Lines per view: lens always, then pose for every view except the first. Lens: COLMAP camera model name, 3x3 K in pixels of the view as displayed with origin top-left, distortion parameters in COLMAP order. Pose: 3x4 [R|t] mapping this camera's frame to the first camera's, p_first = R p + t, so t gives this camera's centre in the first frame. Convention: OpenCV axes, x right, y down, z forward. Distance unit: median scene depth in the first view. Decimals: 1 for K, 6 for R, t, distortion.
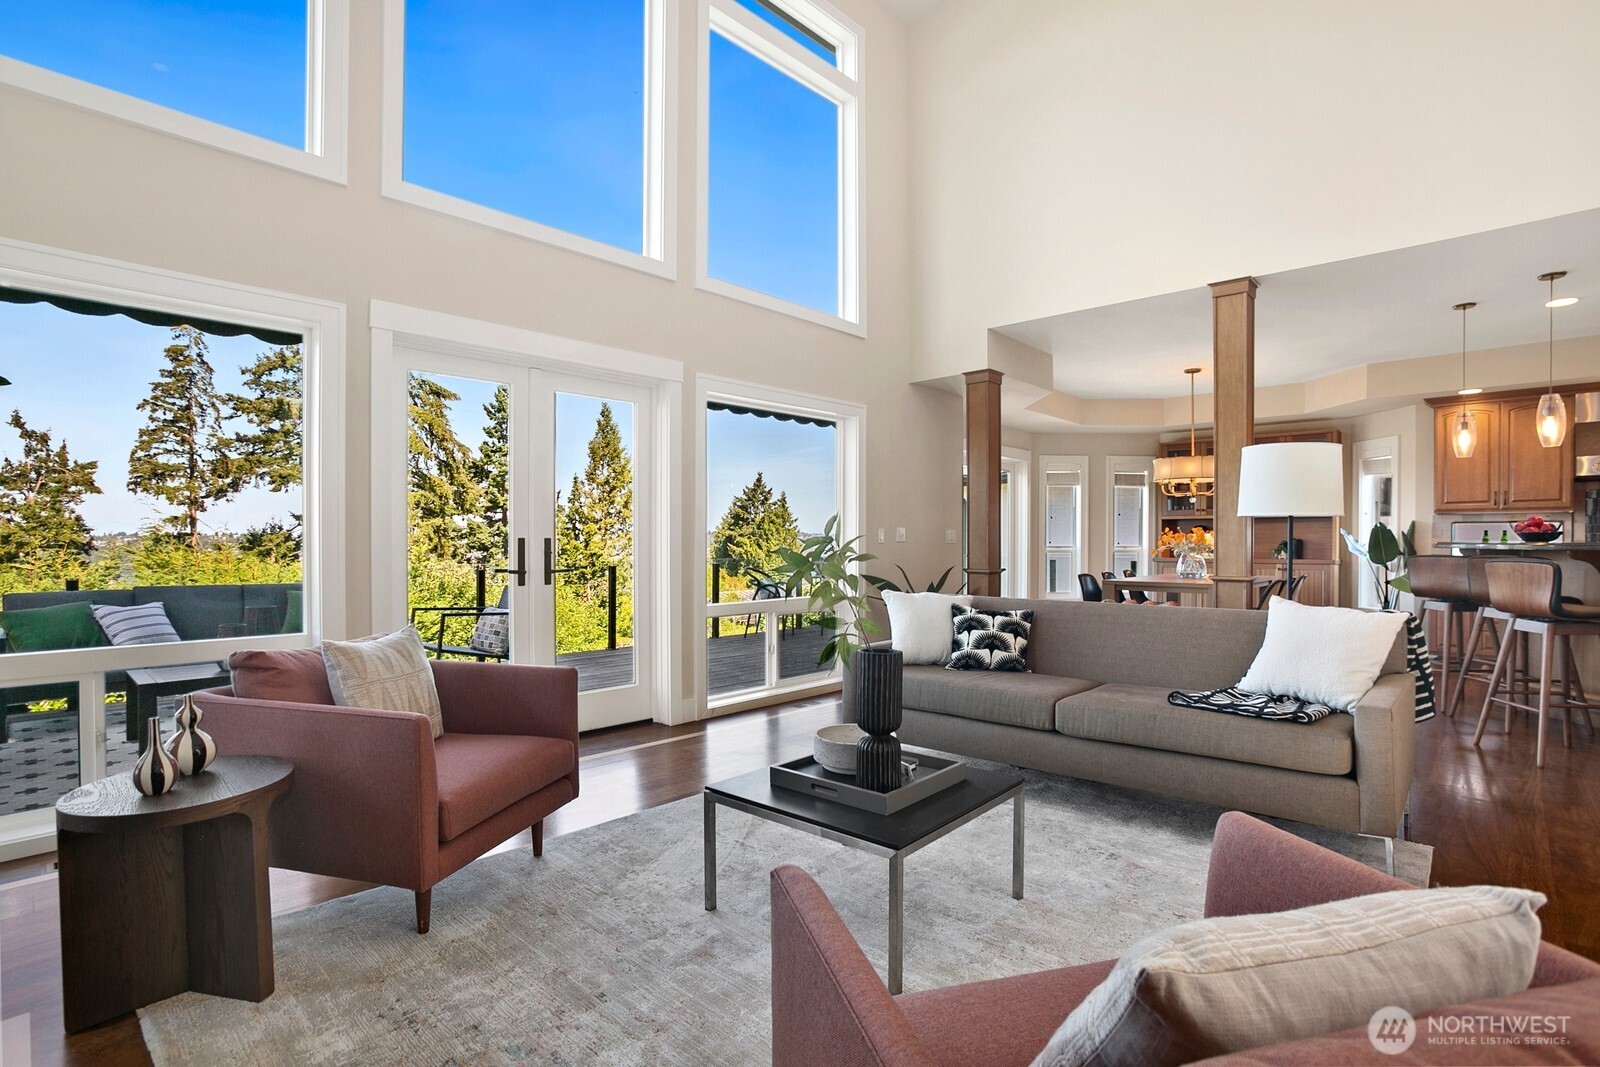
lens RADIAL K [[779.8, 0, 797.7], [0, 779.8, 544.2], [0, 0, 1]] dist [-0.044521, 0.020556]
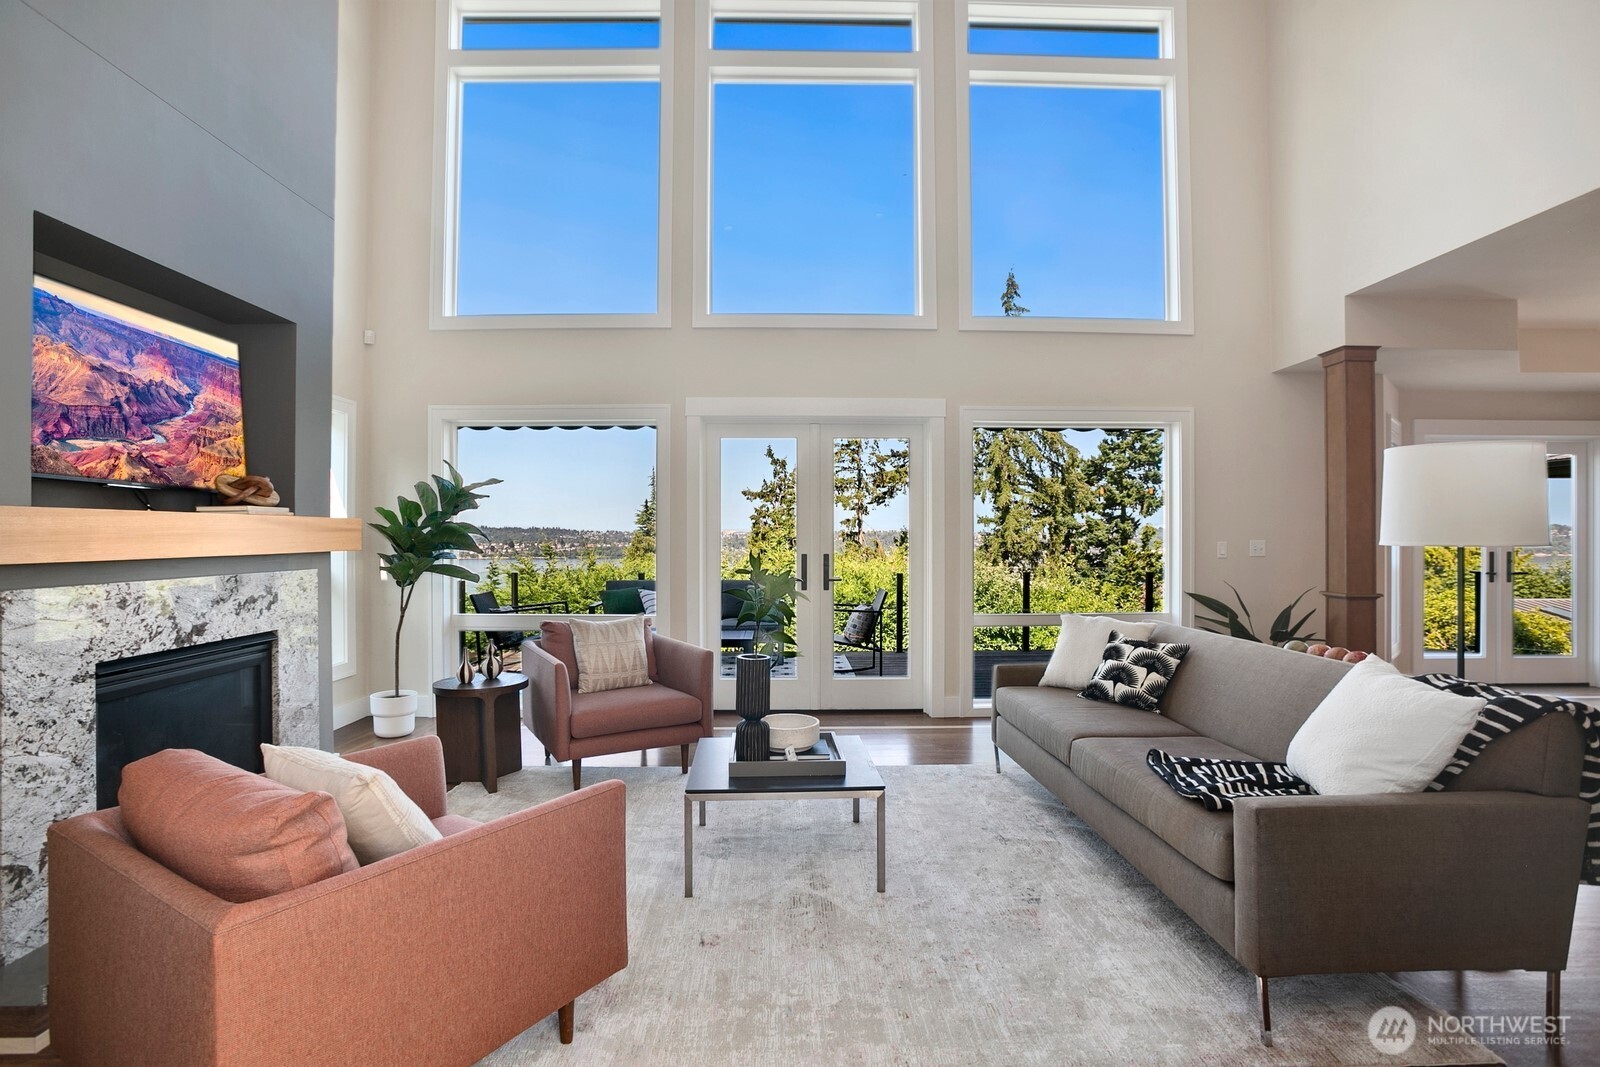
lens RADIAL K [[779.8, 0, 804.9], [0, 779.8, 526.8], [0, 0, 1]] dist [-0.044521, 0.020556]
pose [[0.716343, -0.008162, -0.697700, 0.050080], [-0.003410, 0.999879, -0.015198, -0.002927], [0.697740, 0.013266, 0.716228, 0.004943]]
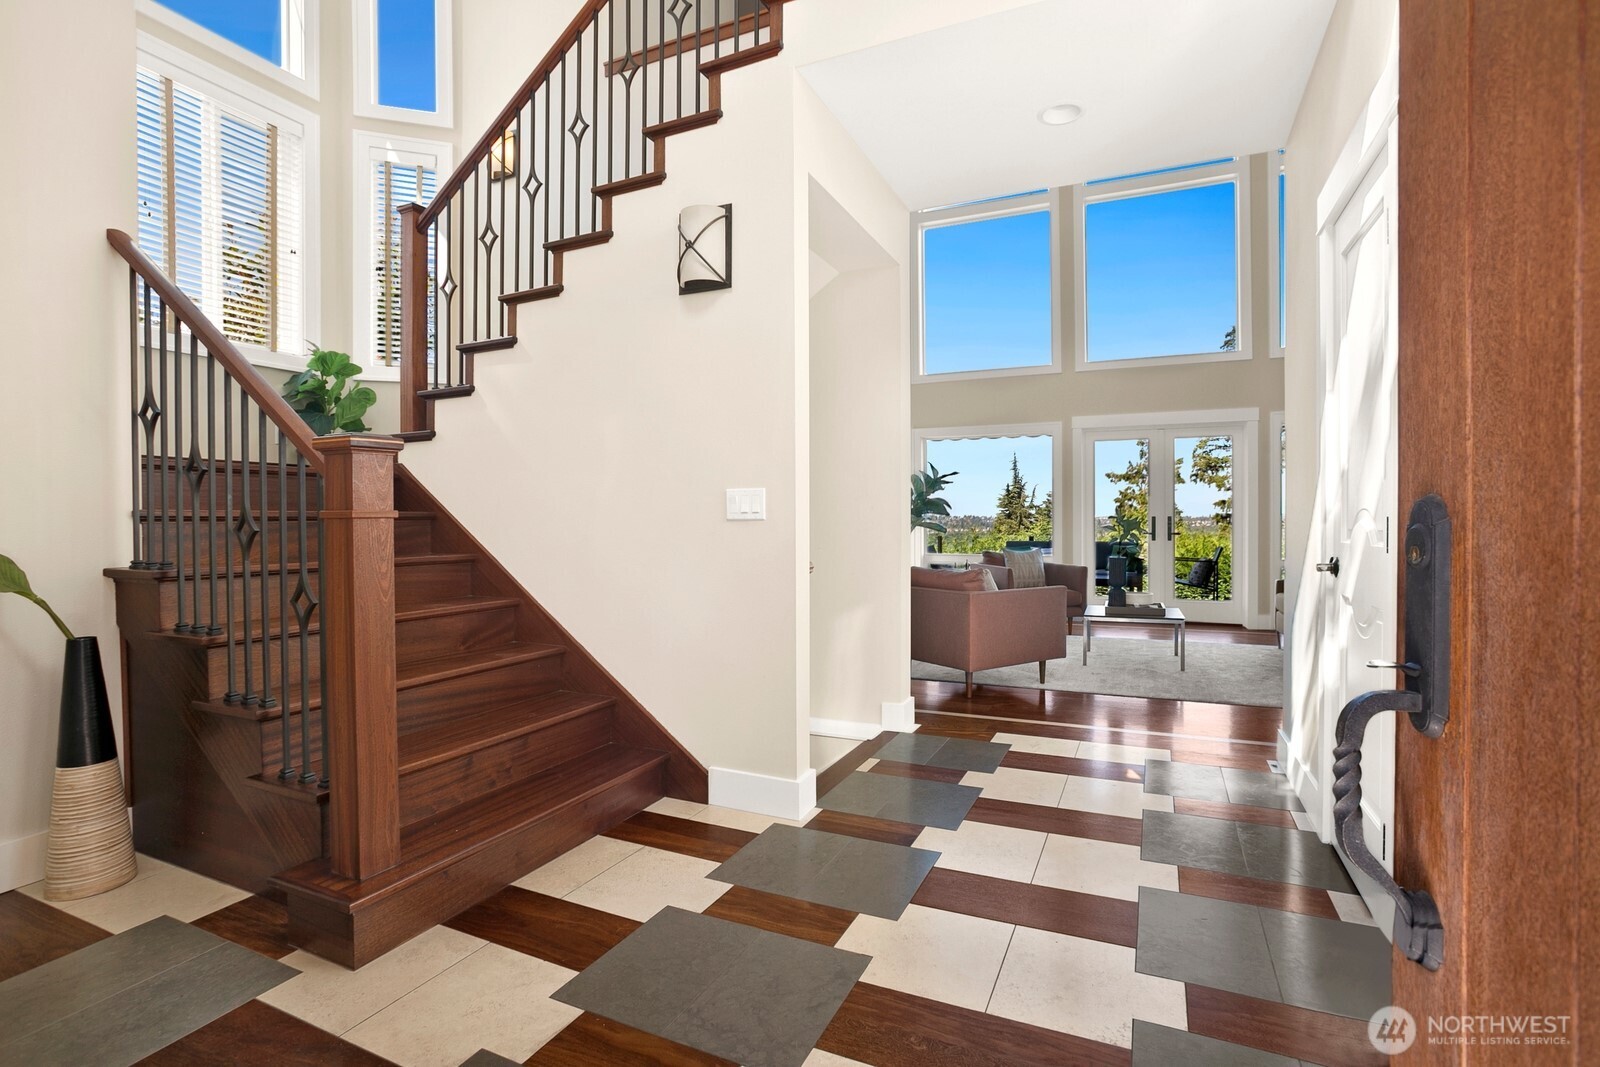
lens RADIAL K [[779.8, 0, 824.1], [0, 779.8, 527.6], [0, 0, 1]] dist [-0.044521, 0.020556]
pose [[0.361840, 0.007737, -0.932208, 0.103503], [-0.003356, 0.999970, 0.006996, 0.000954], [0.932234, 0.000597, 0.361855, -0.043141]]
